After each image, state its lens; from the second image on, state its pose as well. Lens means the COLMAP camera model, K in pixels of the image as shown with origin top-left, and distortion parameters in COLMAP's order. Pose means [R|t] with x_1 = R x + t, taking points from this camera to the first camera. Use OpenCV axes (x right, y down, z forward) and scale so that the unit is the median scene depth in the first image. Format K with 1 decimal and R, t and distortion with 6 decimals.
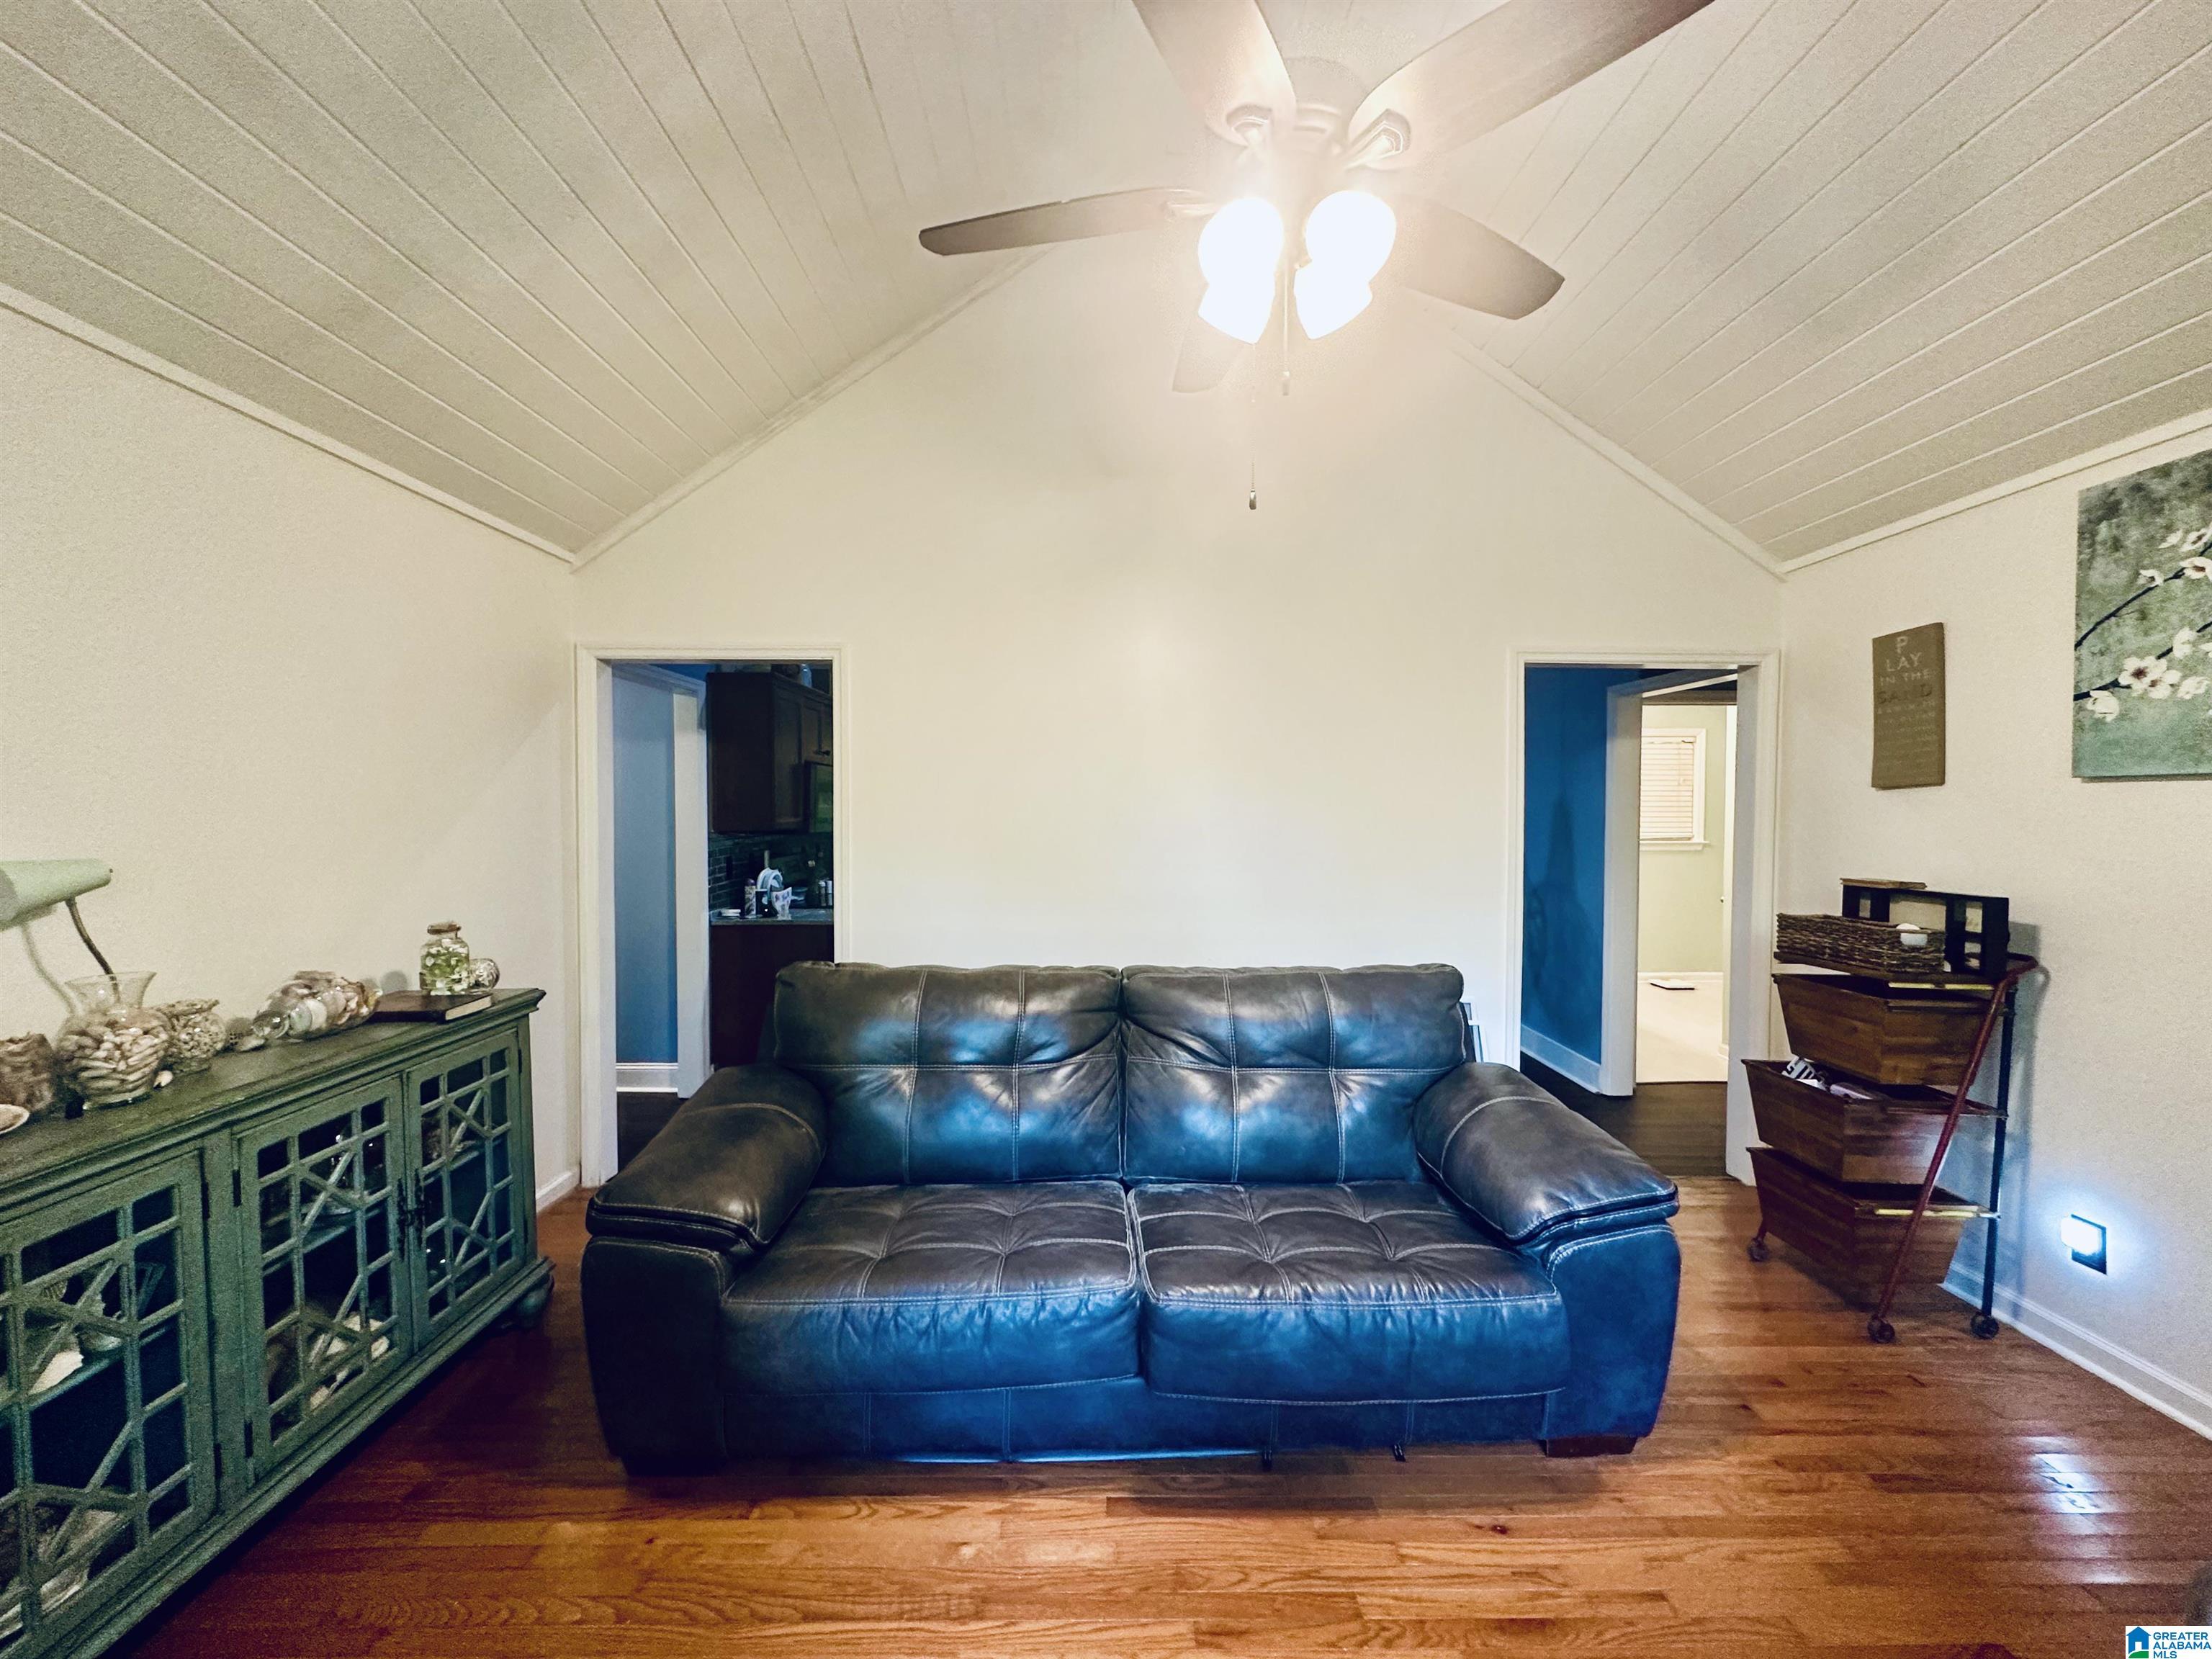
lens RADIAL K [[882.7, 0, 1106.0], [0, 882.7, 829.5], [0, 0, 1]] dist [-0.000463, 0.000082]
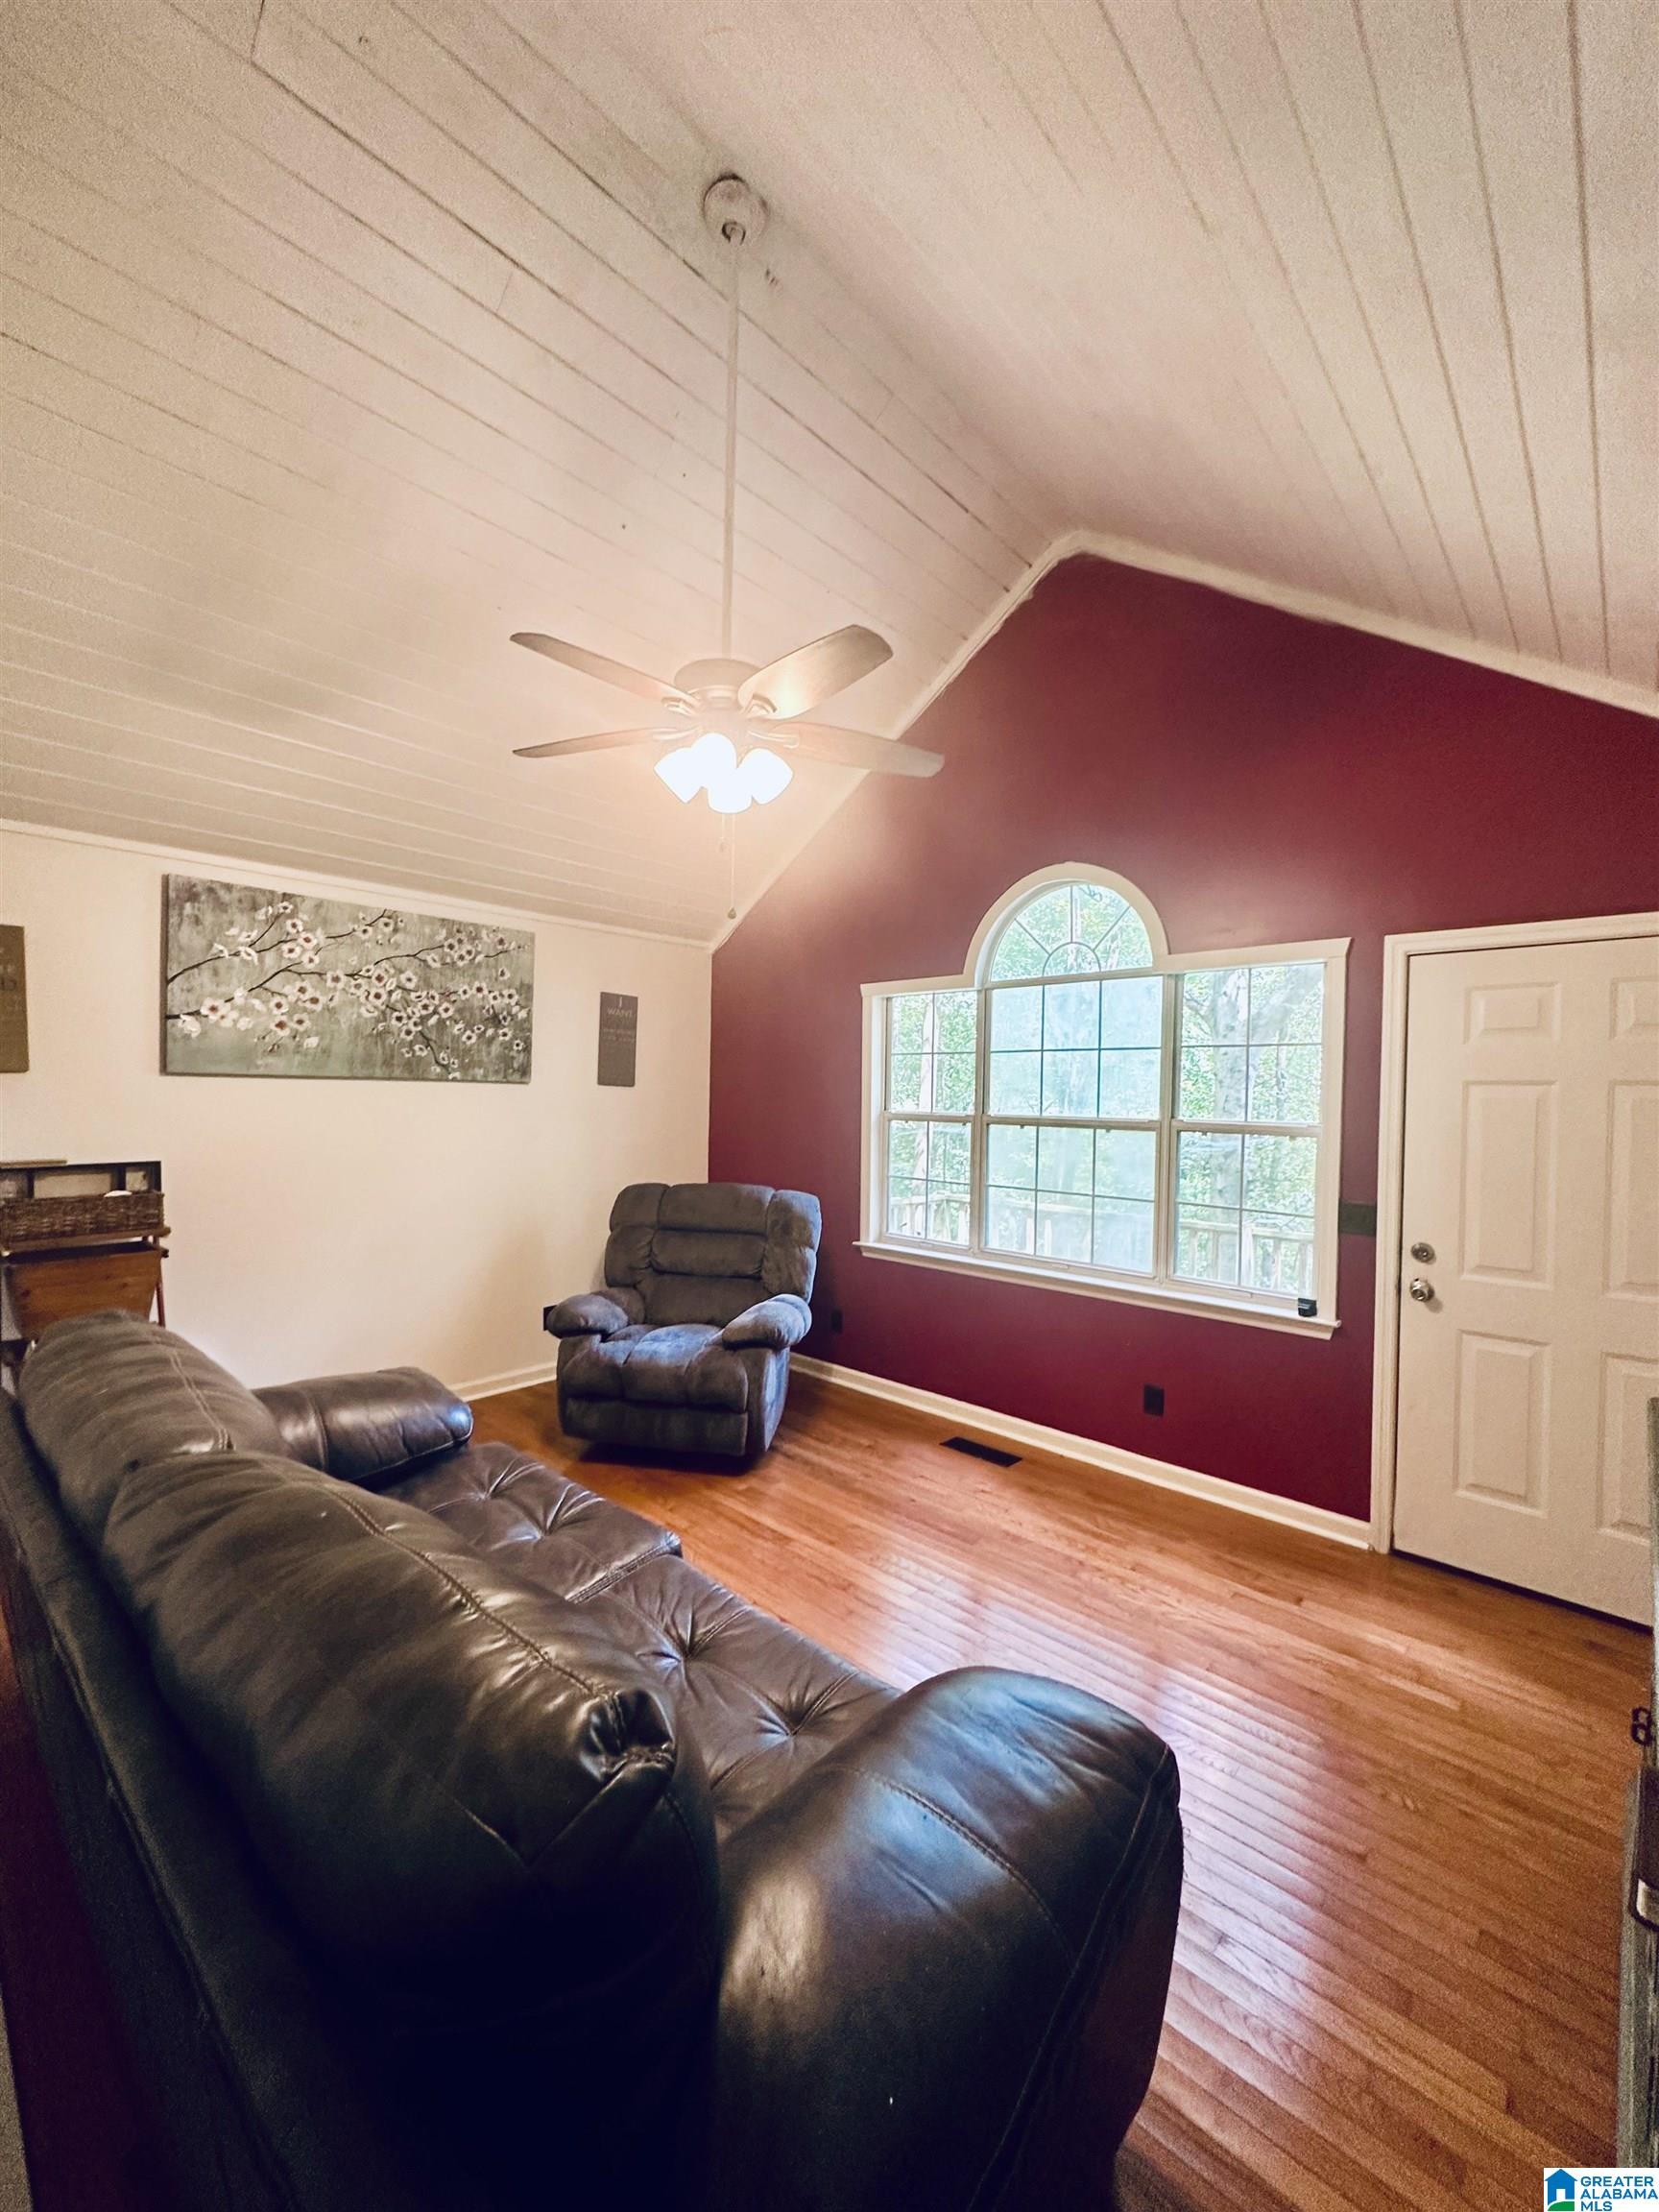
lens RADIAL K [[882.7, 0, 829.5], [0, 882.7, 1106.0], [0, 0, 1]] dist [-0.000463, 0.000082]
pose [[-0.729479, -0.027325, 0.683457, -0.684554], [-0.003478, 0.999337, 0.036242, -0.062229], [-0.683994, 0.024060, -0.729091, 1.346666]]
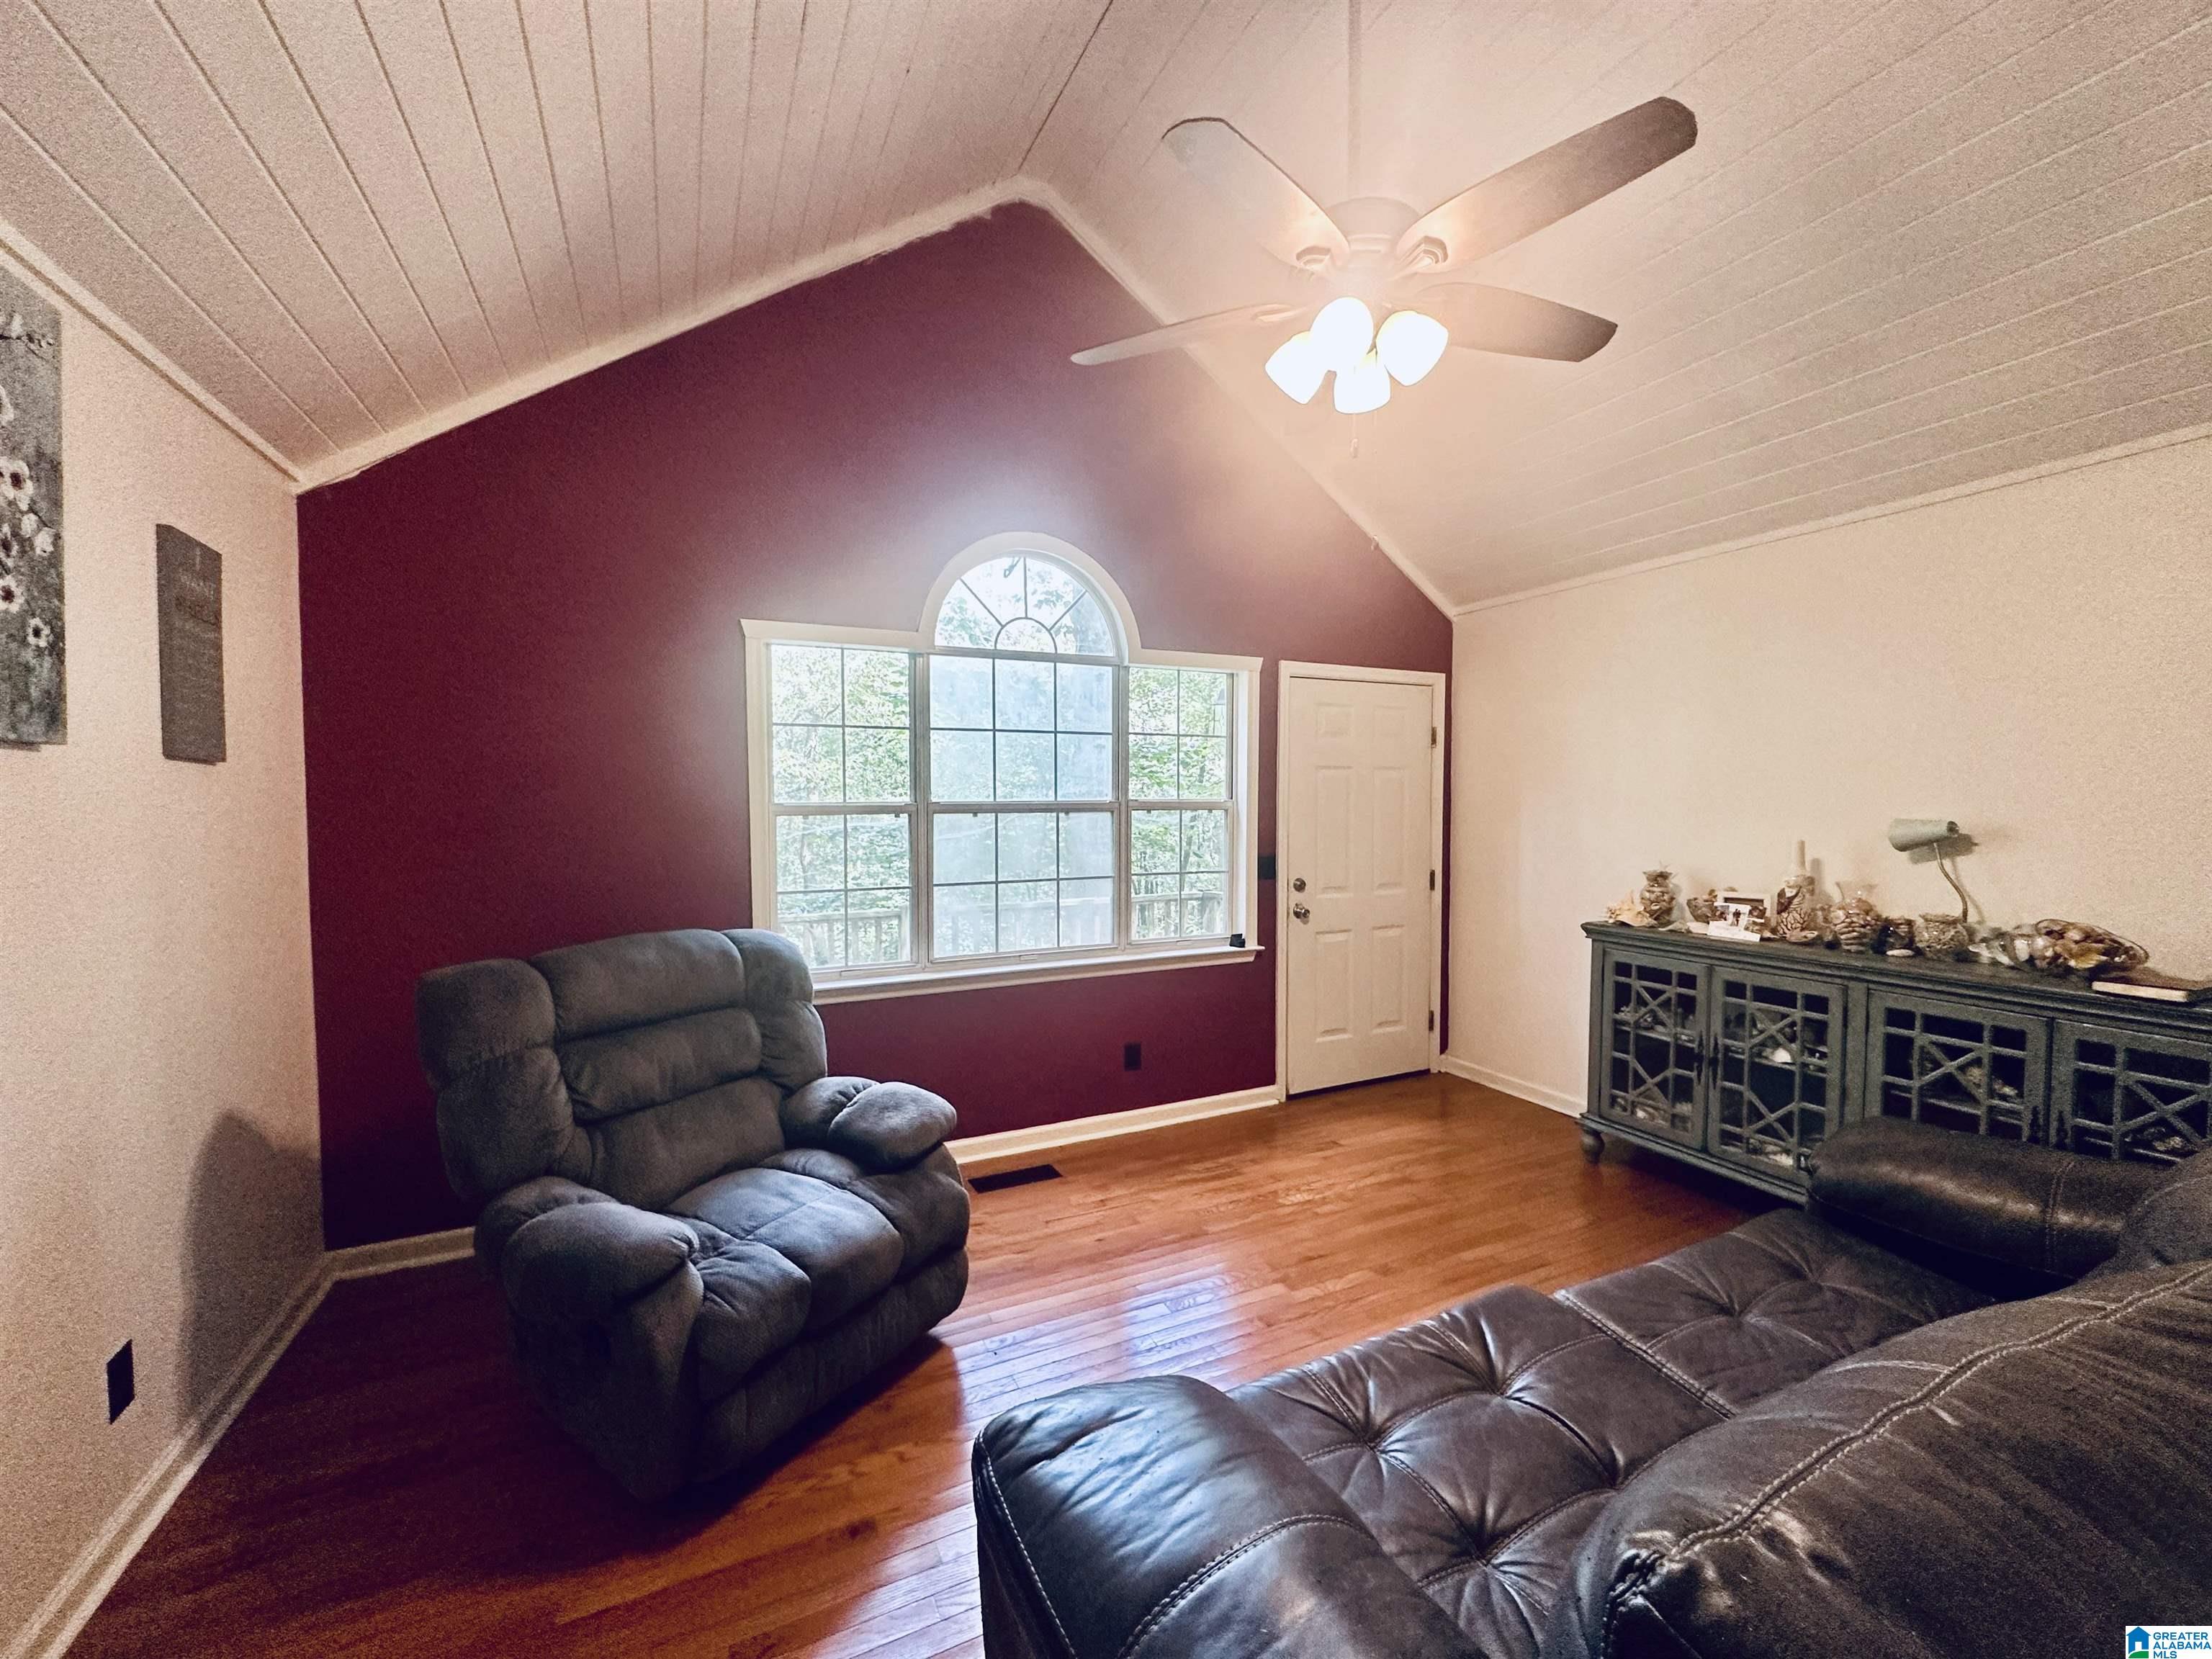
lens RADIAL K [[882.7, 0, 1106.0], [0, 882.7, 829.5], [0, 0, 1]] dist [-0.000463, 0.000082]
pose [[-0.906701, 0.013194, -0.421568, 0.700719], [-0.013416, 0.998103, 0.060093, -0.028588], [0.421561, 0.060142, -0.904804, 1.326586]]
